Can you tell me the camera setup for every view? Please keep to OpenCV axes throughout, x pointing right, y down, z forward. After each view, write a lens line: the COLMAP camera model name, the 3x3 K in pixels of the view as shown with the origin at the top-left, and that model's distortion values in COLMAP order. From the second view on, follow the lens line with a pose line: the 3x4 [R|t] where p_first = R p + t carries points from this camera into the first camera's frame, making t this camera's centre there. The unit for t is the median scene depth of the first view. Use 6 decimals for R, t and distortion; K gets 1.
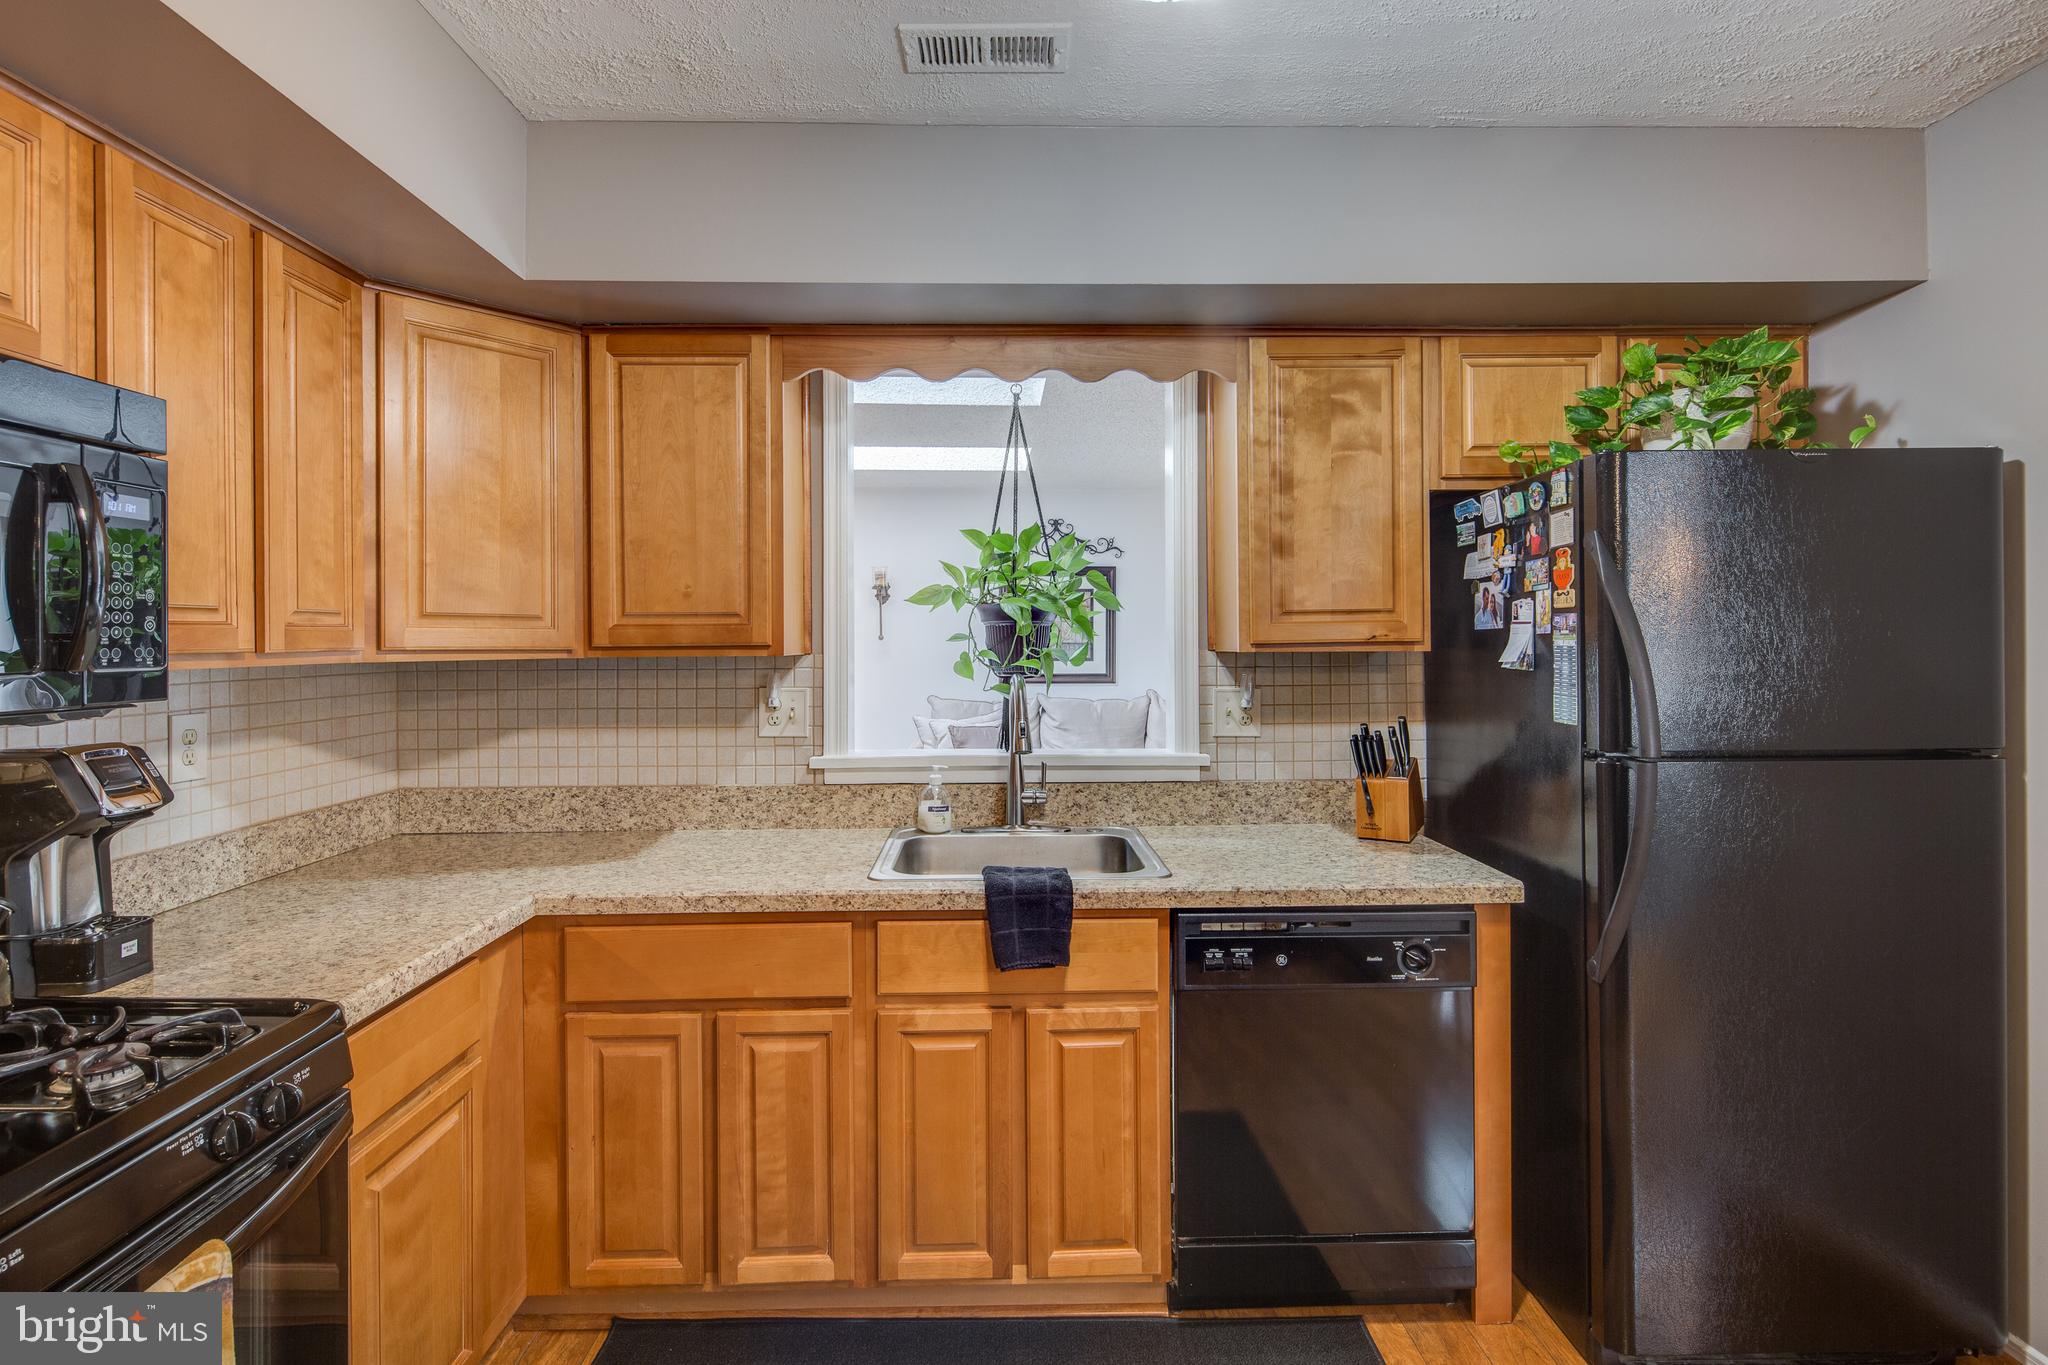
lens RADIAL K [[996.7, 0, 1023.6], [0, 996.7, 639.4], [0, 0, 1]] dist [0.002663, -0.000418]
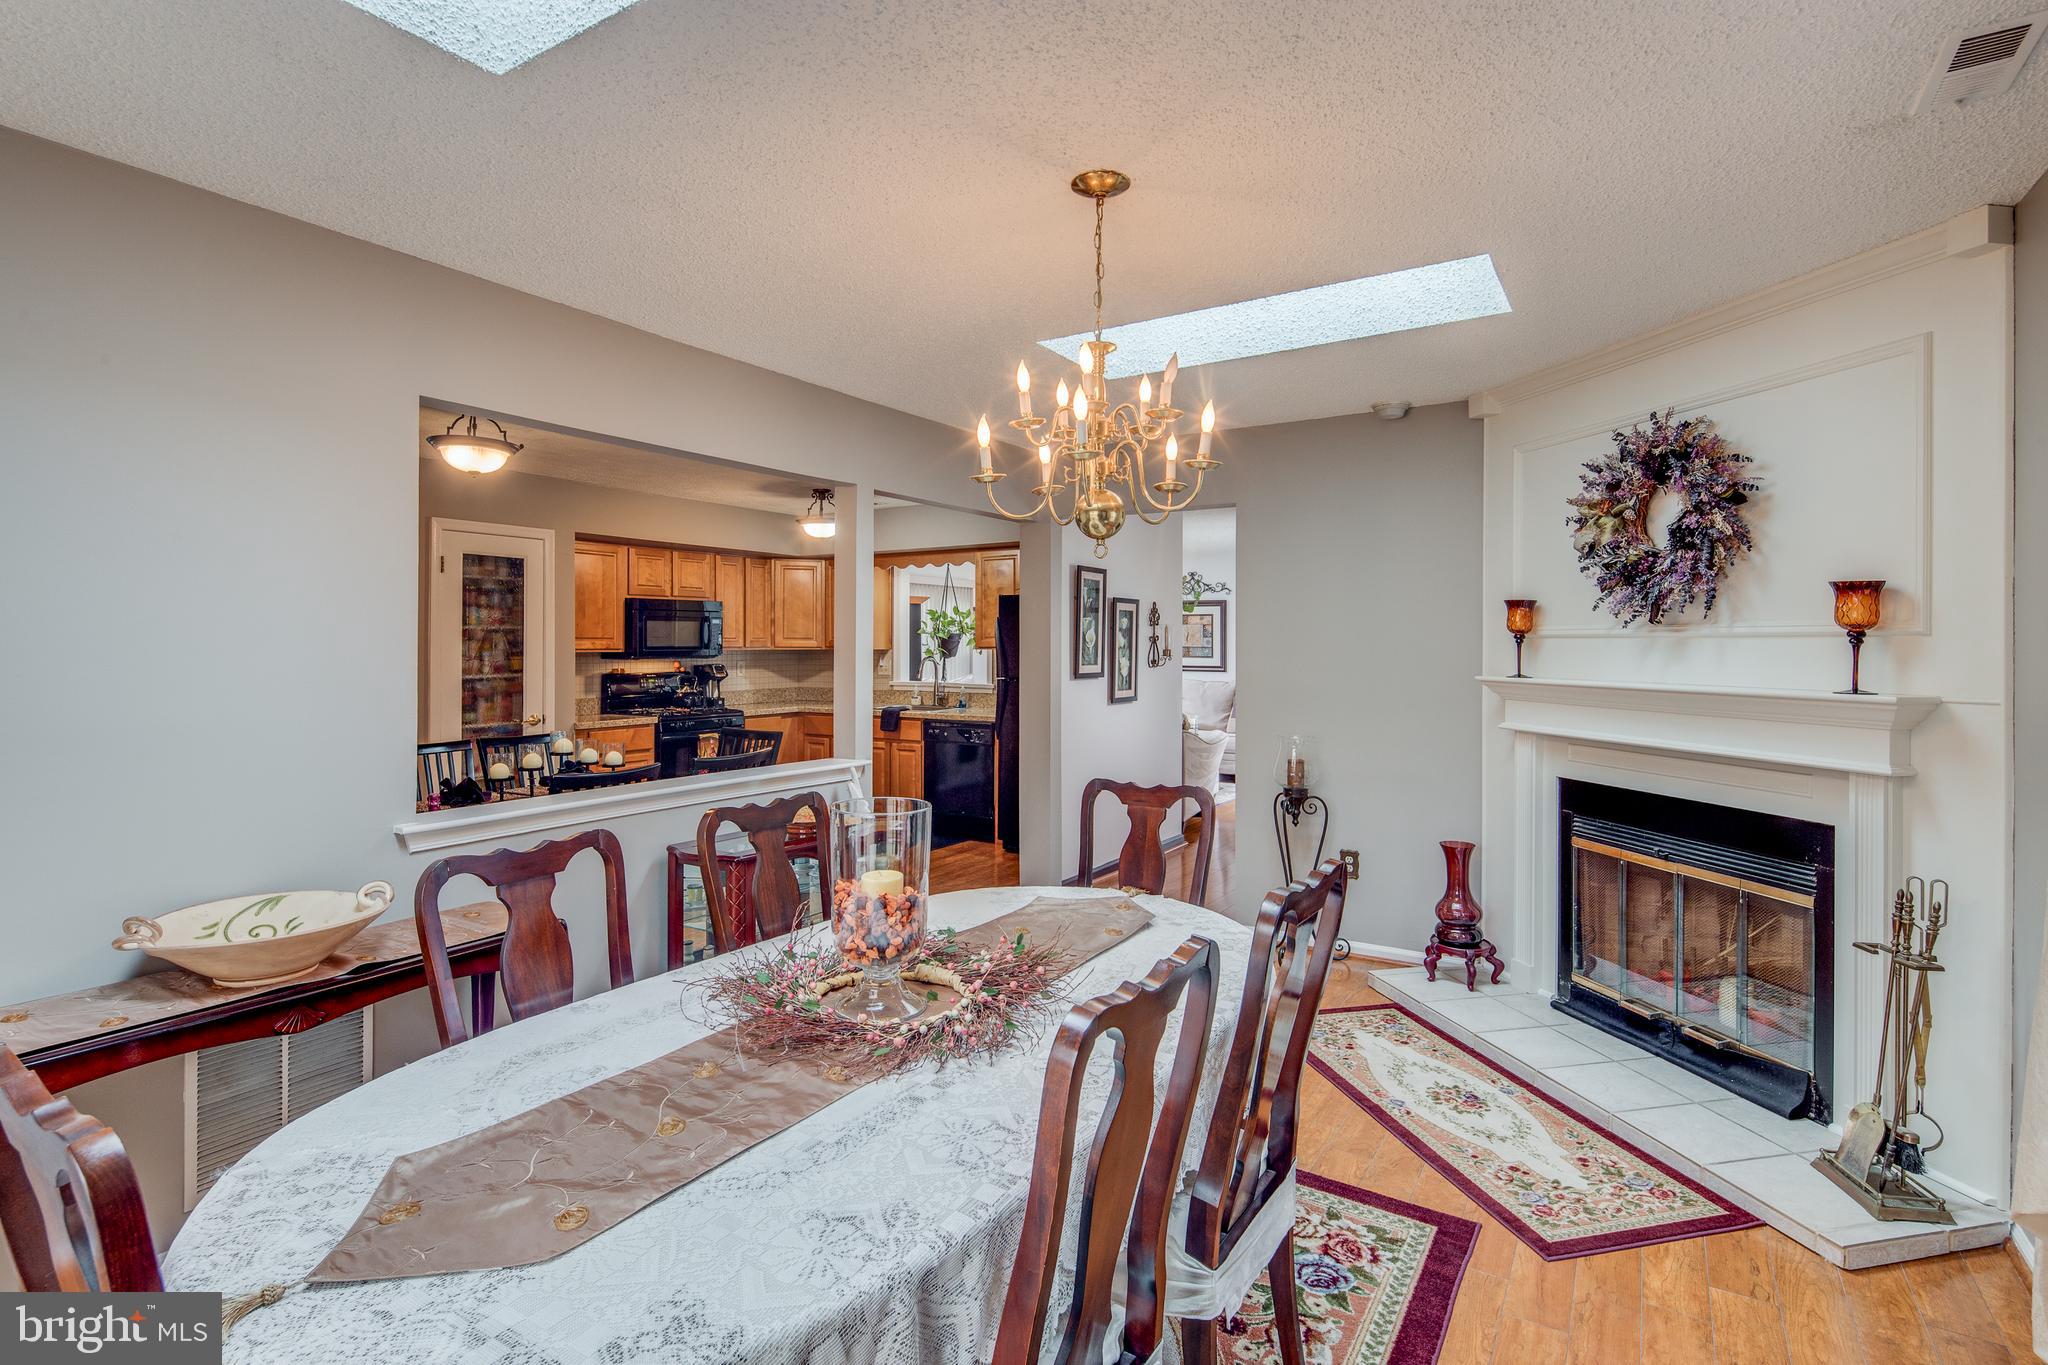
lens RADIAL K [[1026.2, 0, 1026.1], [0, 1026.2, 645.5], [0, 0, 1]] dist [0.029291, -0.000095]
pose [[0.832621, 0.007654, -0.553790, 2.392886], [-0.005470, 0.999969, 0.005596, -0.022012], [0.553816, -0.001631, 0.832637, -1.823350]]
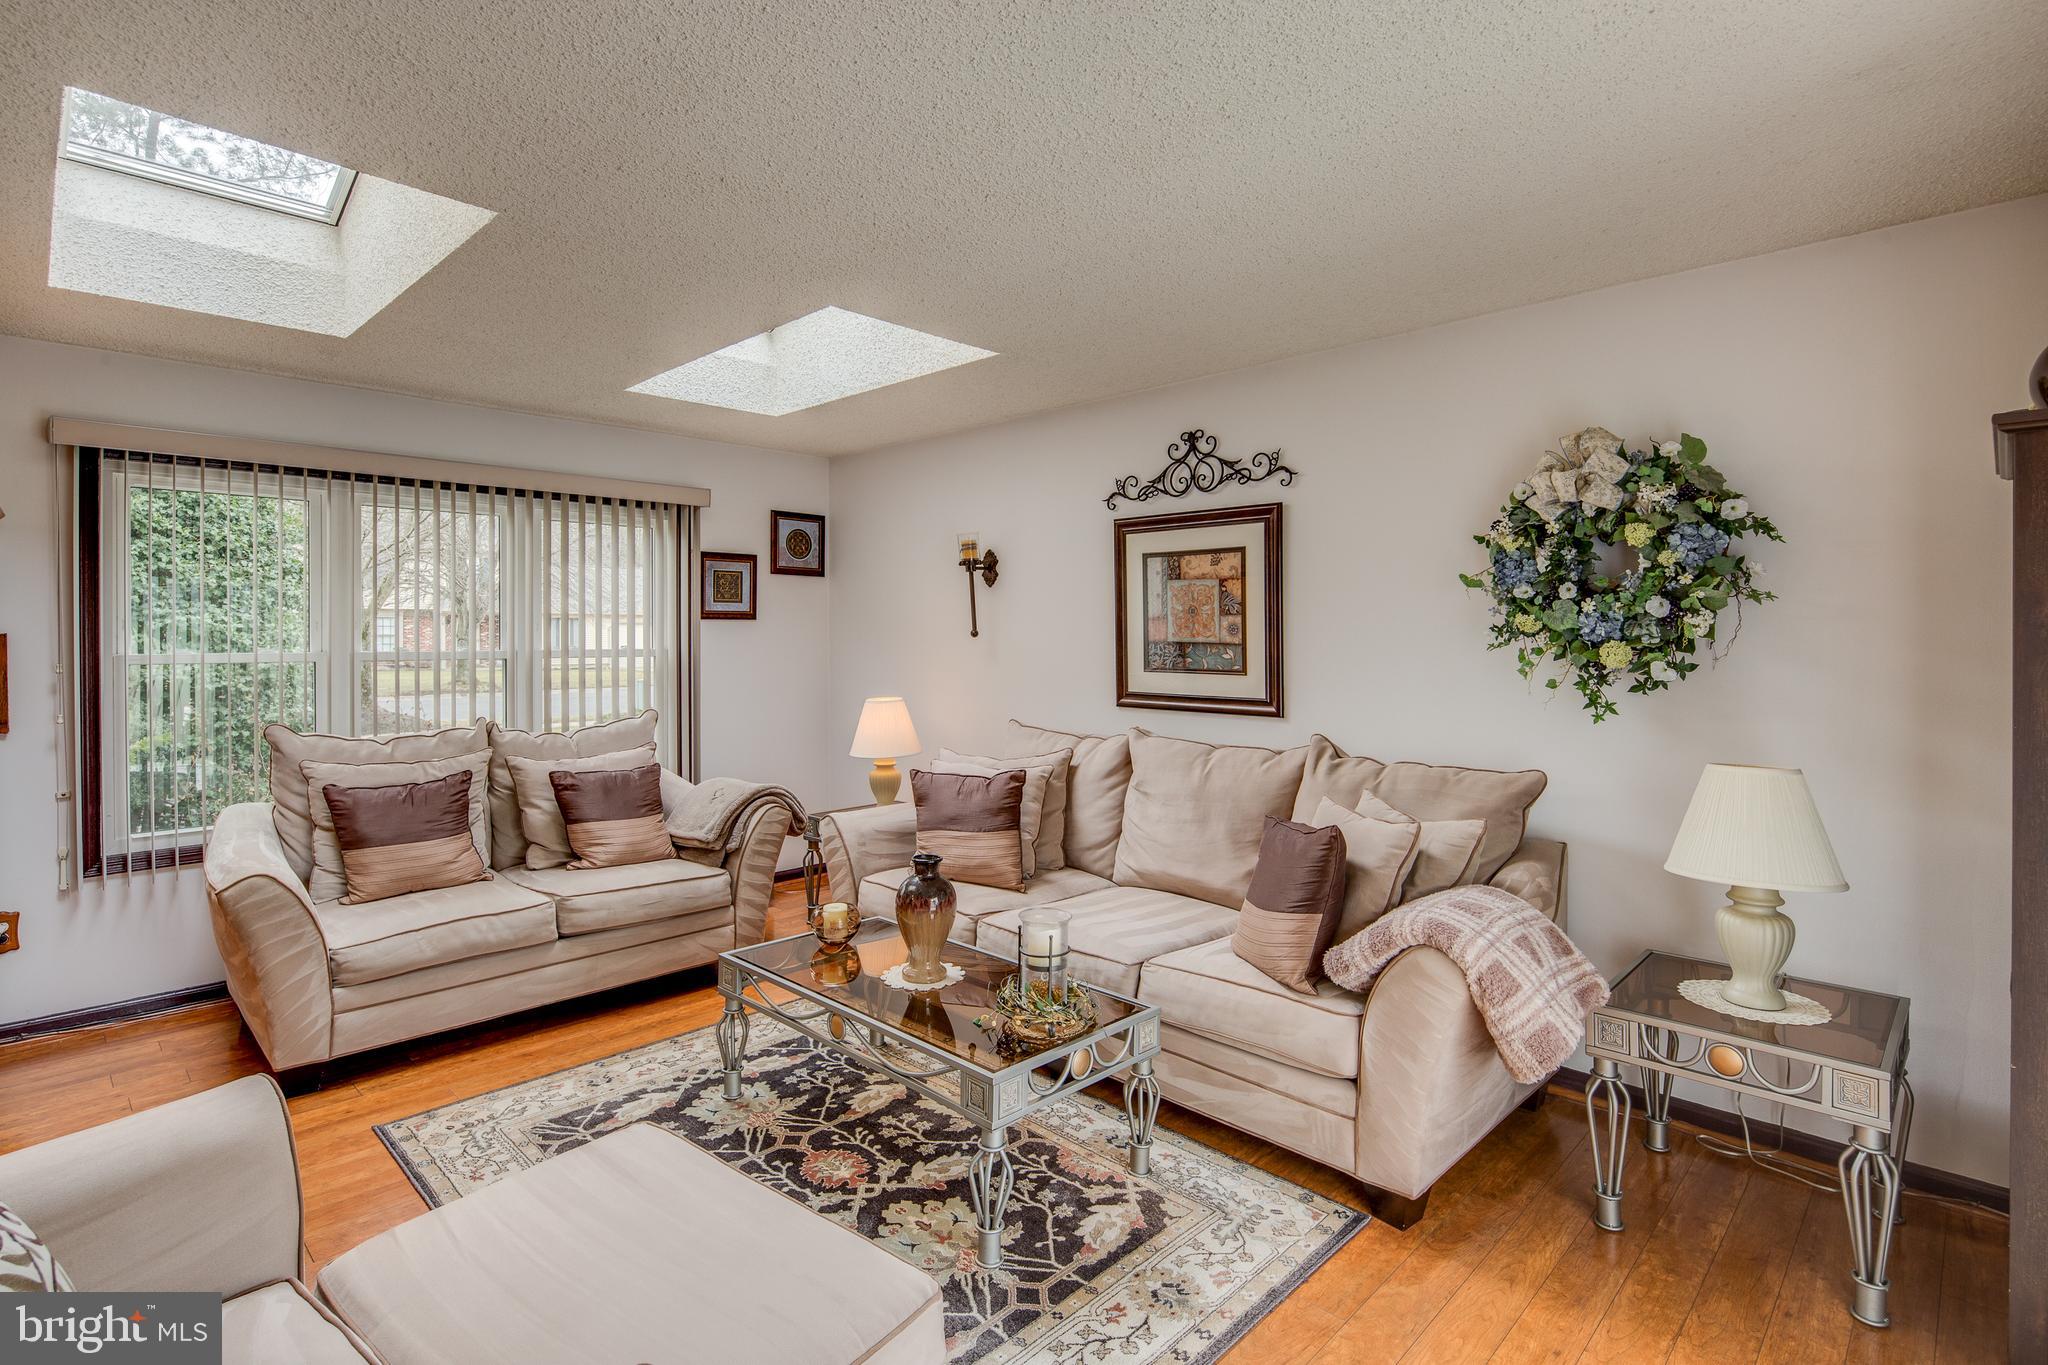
lens RADIAL K [[996.7, 0, 1023.6], [0, 996.7, 639.4], [0, 0, 1]] dist [0.002663, -0.000418]
pose [[0.690844, 0.007261, -0.722968, 1.243571], [-0.001811, 0.999964, 0.008312, -0.009827], [0.723002, -0.004433, 0.690832, 1.683091]]
